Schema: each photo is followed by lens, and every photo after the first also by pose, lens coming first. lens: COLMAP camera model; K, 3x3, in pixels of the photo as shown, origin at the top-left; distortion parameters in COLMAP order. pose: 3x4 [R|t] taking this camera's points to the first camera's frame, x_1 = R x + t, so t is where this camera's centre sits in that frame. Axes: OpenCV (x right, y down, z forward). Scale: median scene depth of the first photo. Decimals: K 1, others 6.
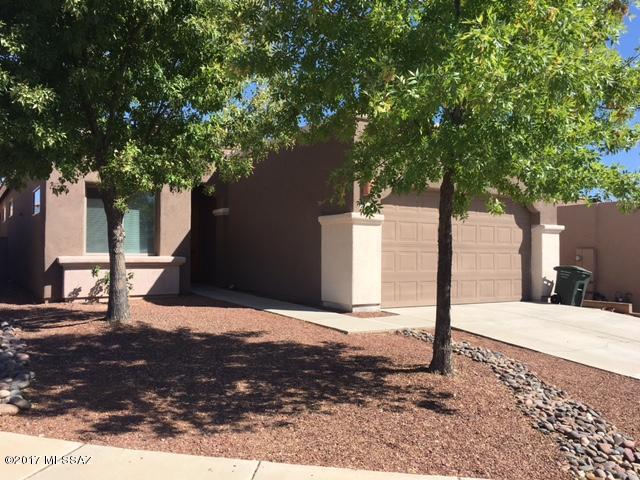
lens RADIAL K [[545.6, 0, 320.0], [0, 545.6, 240.0], [0, 0, 1]] dist [0.061794, -0.001956]
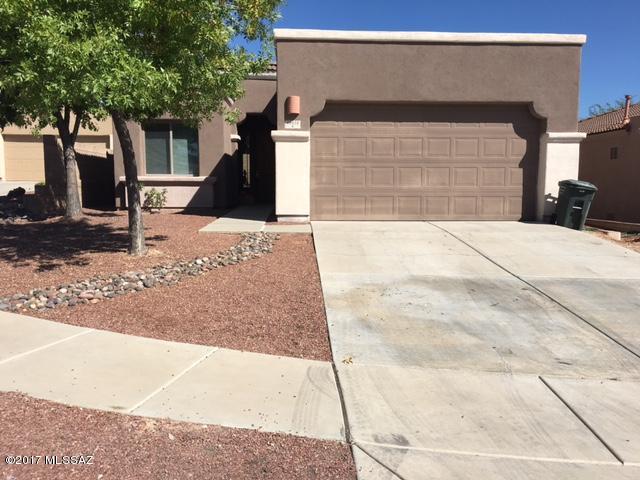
lens RADIAL K [[545.6, 0, 320.0], [0, 545.6, 240.0], [0, 0, 1]] dist [0.061794, -0.001956]
pose [[0.865404, 0.041789, -0.499329, 0.559813], [0.017463, 0.993395, 0.113404, 0.036228], [0.500770, -0.106860, 0.858959, 0.064664]]
